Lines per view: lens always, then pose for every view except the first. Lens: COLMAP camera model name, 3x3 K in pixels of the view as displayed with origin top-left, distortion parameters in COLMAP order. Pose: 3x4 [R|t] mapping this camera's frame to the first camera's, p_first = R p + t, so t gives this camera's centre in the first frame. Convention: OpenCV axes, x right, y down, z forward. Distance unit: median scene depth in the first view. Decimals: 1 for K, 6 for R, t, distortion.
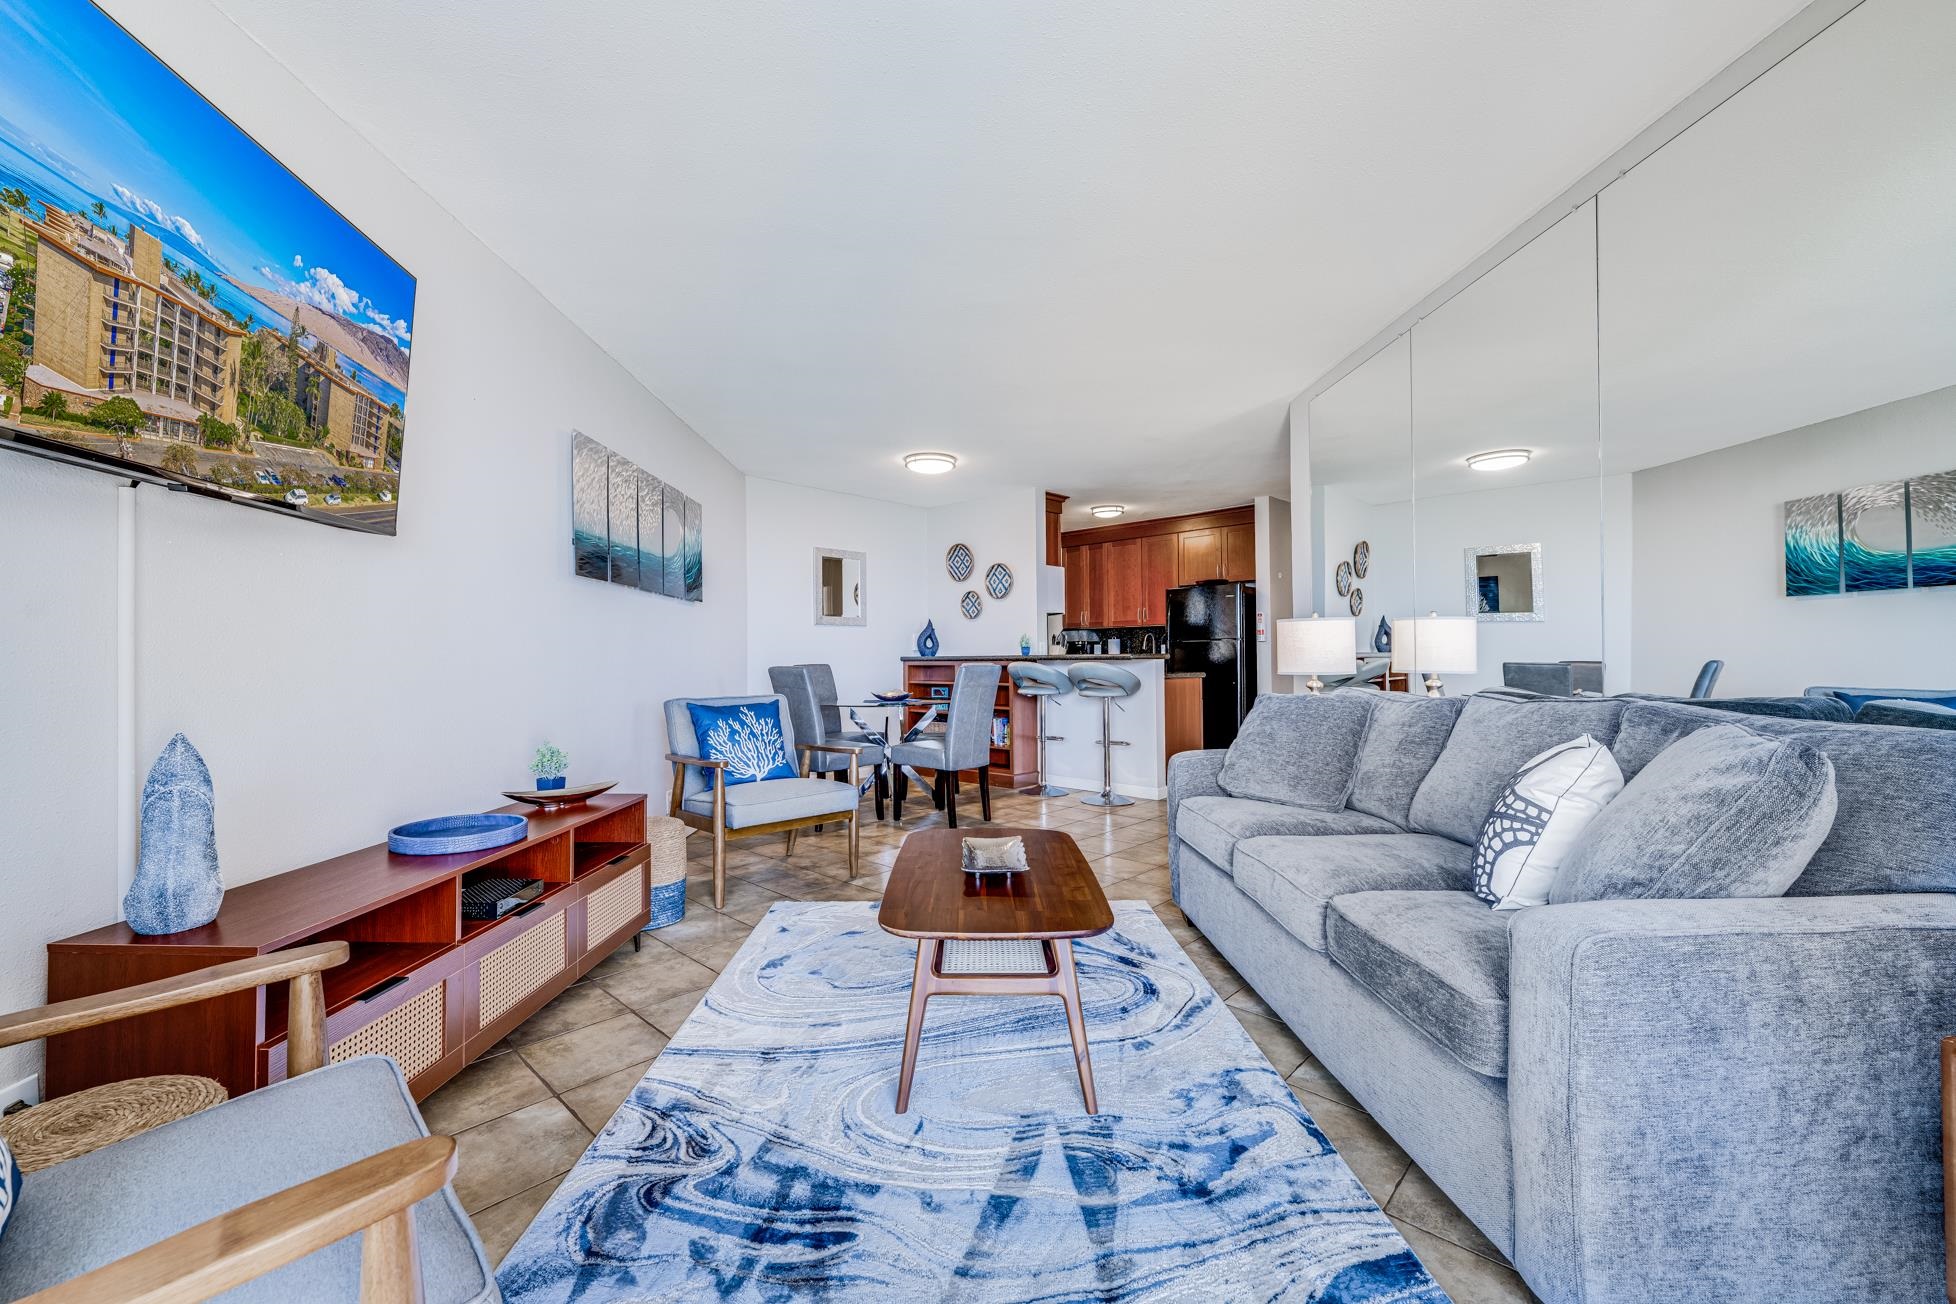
lens RADIAL K [[774.7, 0, 978.0], [0, 774.7, 652.0], [0, 0, 1]] dist [0.000431, 0.000151]
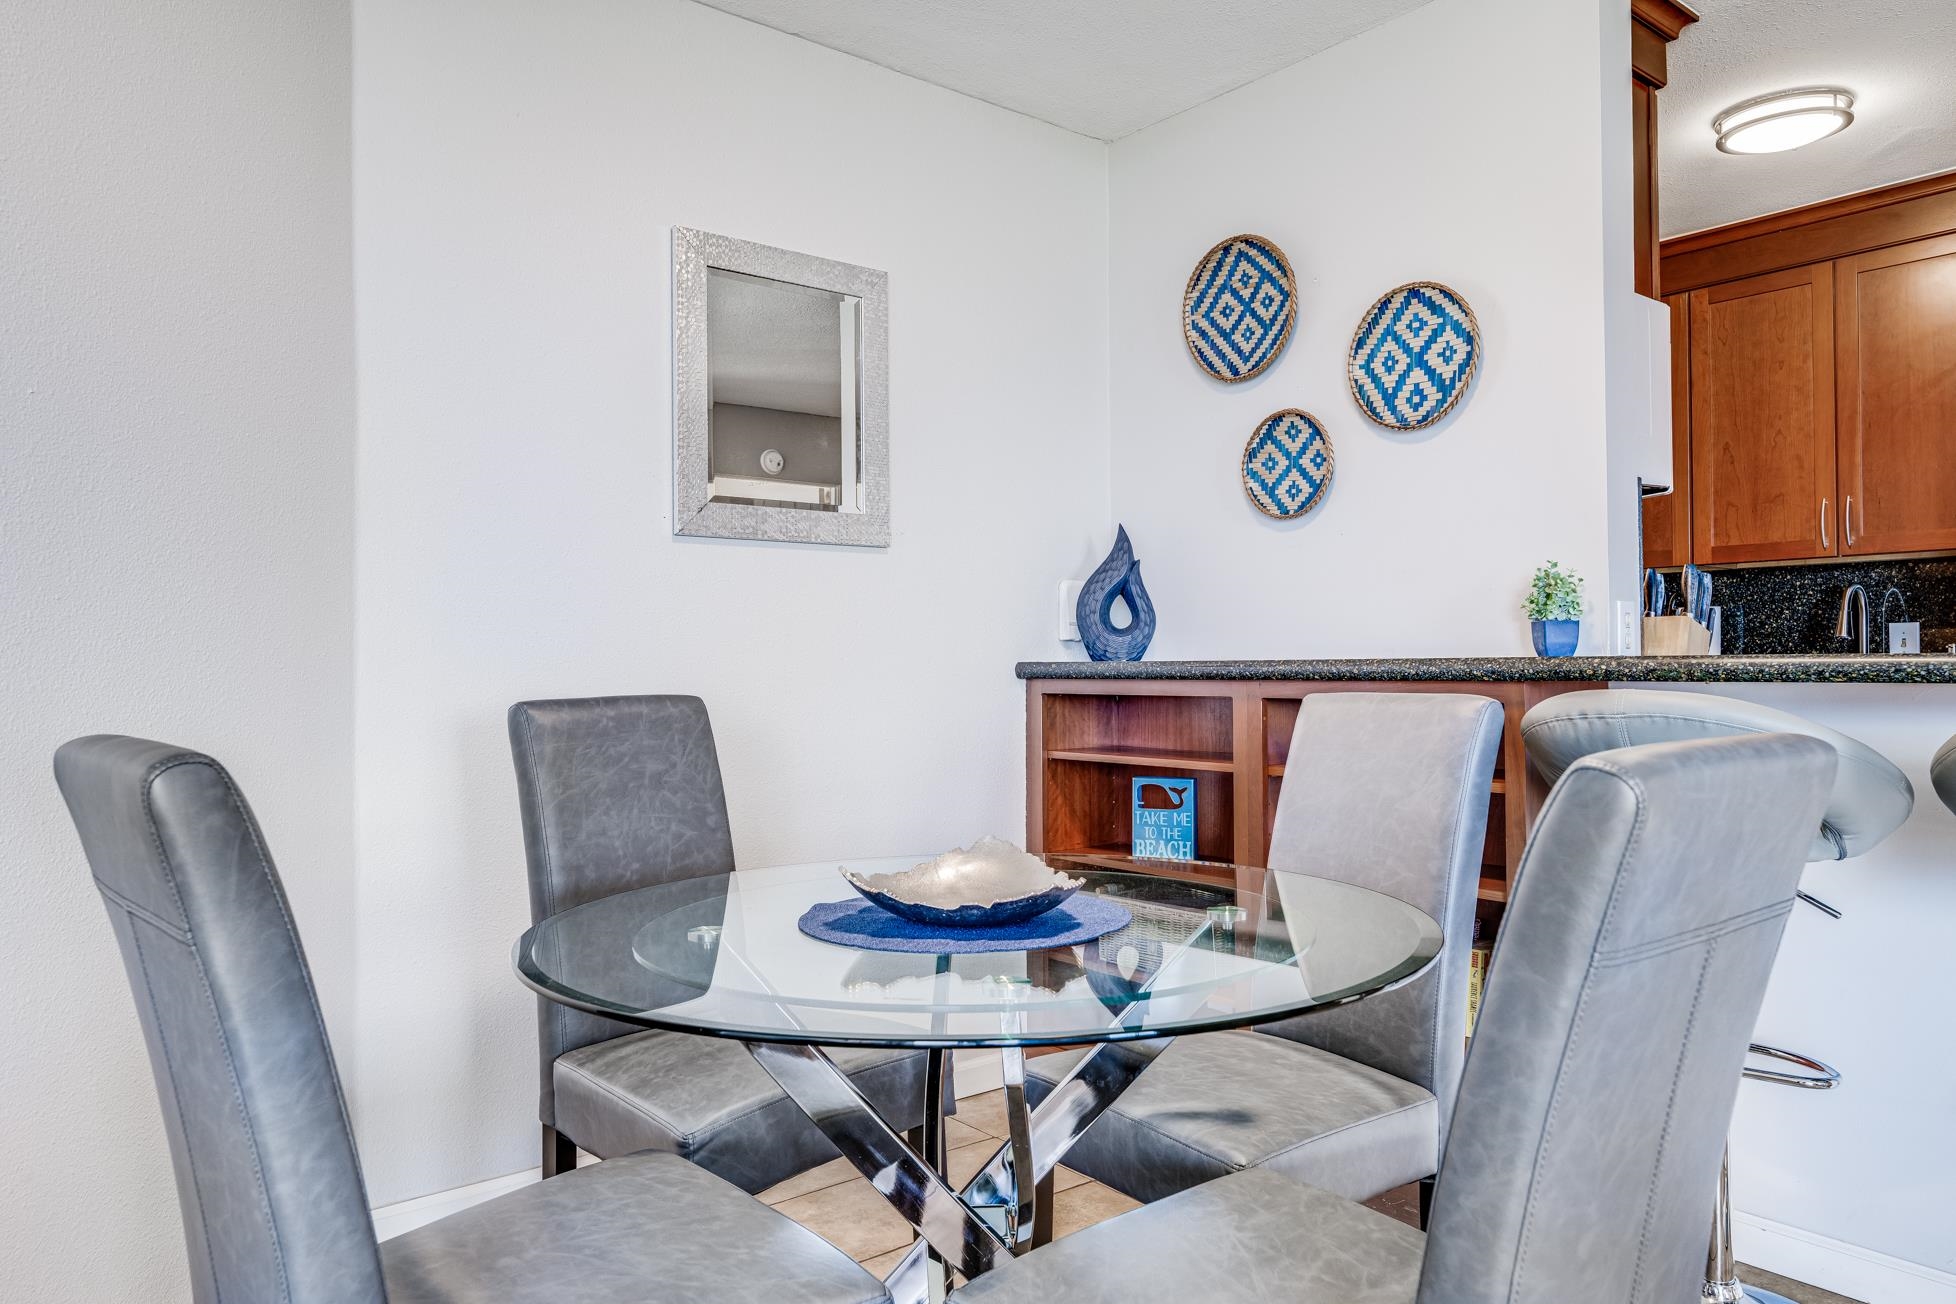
lens RADIAL K [[1300.3, 0, 978.0], [0, 1300.3, 652.0], [0, 0, 1]] dist [0.001567, -0.001499]
pose [[0.991208, 0.000507, -0.132309, -0.135766], [-0.000988, 0.999993, -0.003571, 0.010046], [0.132306, 0.003670, 0.991202, 1.404014]]
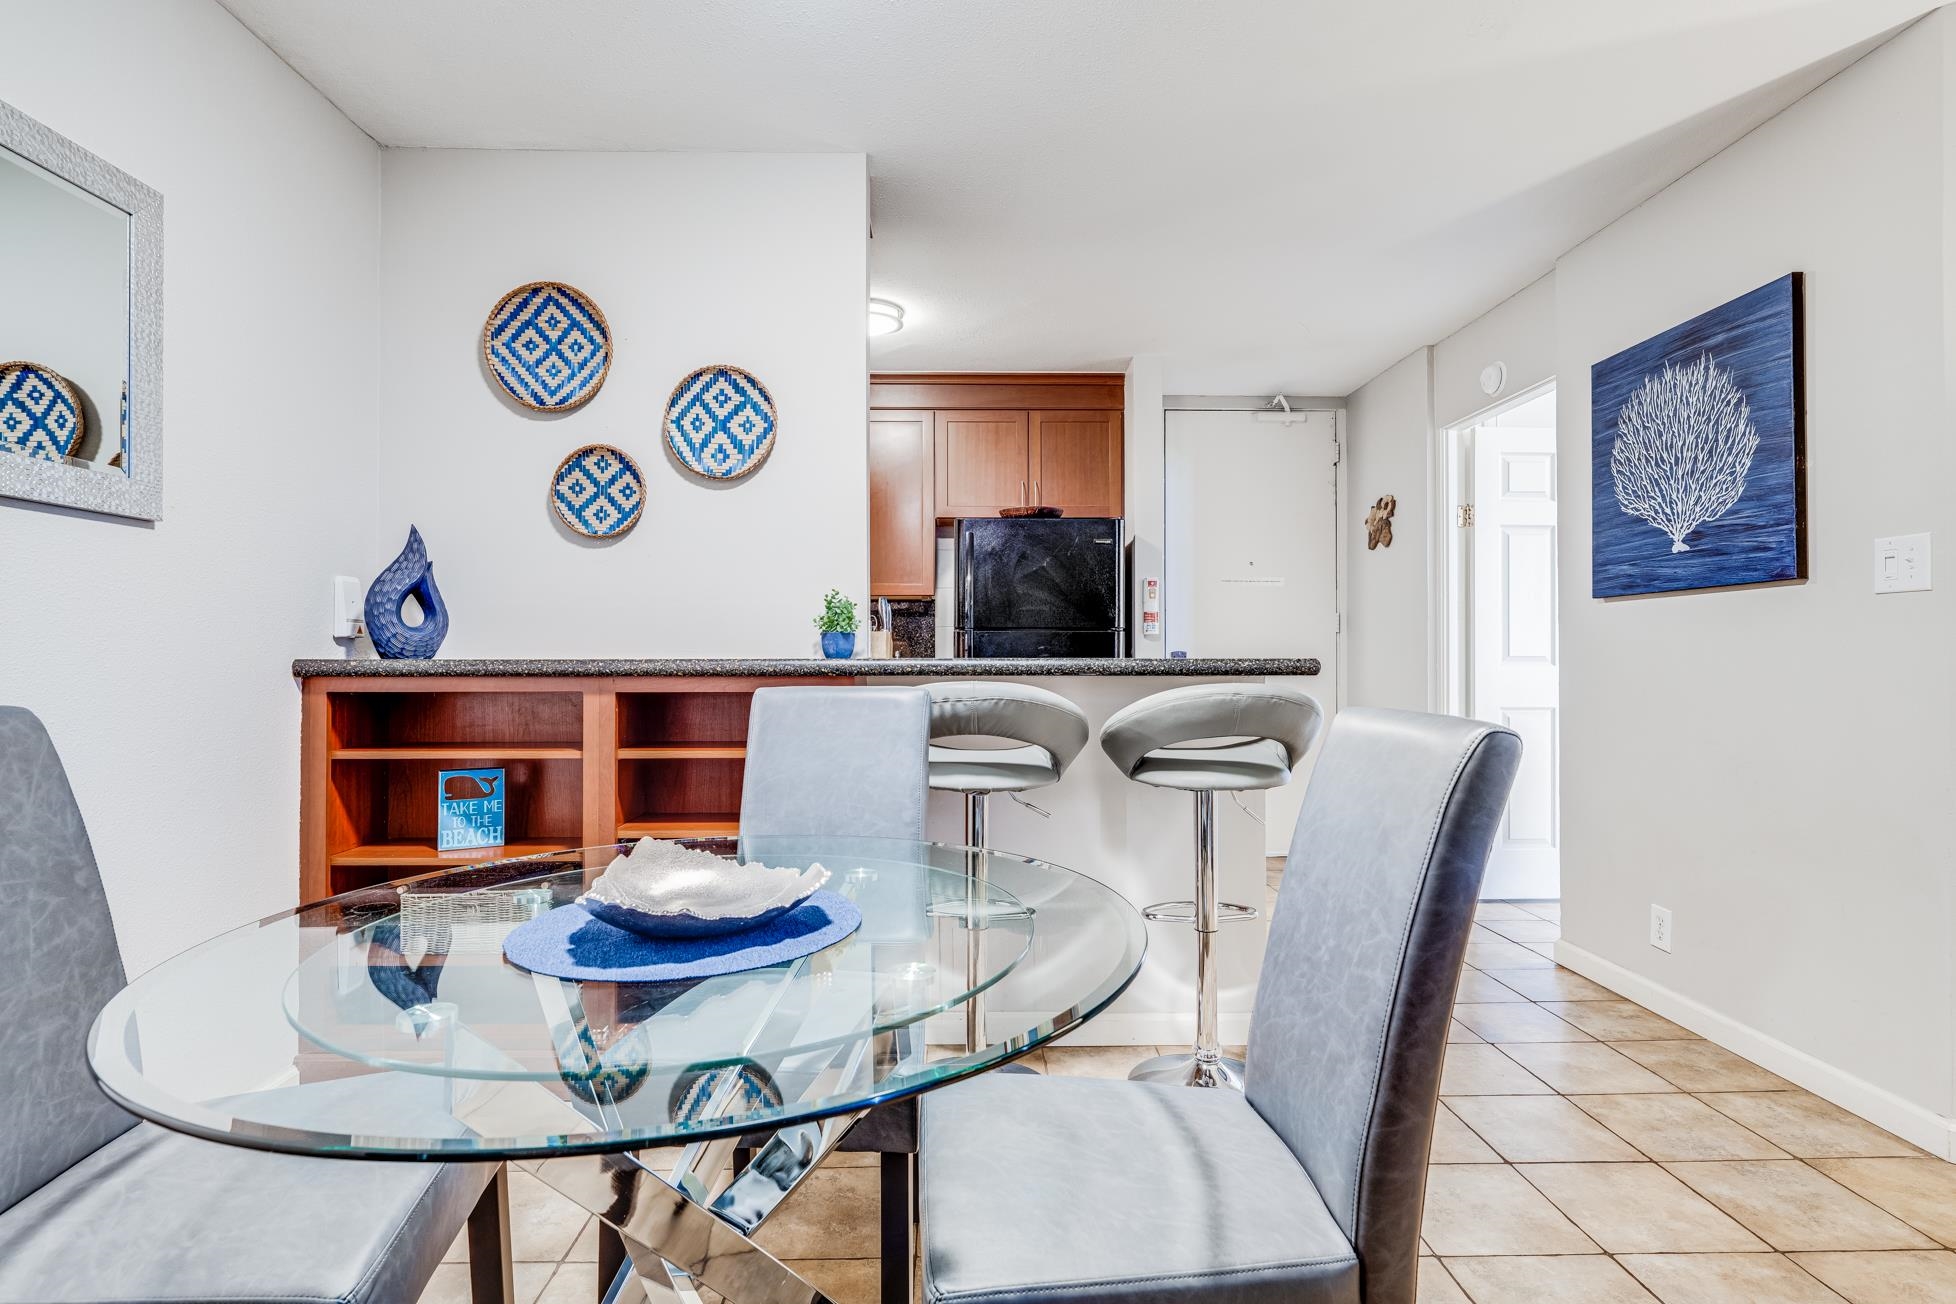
lens RADIAL K [[961.8, 0, 978.0], [0, 961.8, 652.0], [0, 0, 1]] dist [-0.001733, 0.000698]
pose [[0.714126, 0.013111, 0.699894, -0.420467], [-0.009612, 0.999914, -0.008924, 0.010461], [-0.699951, -0.000354, 0.714191, 1.590785]]
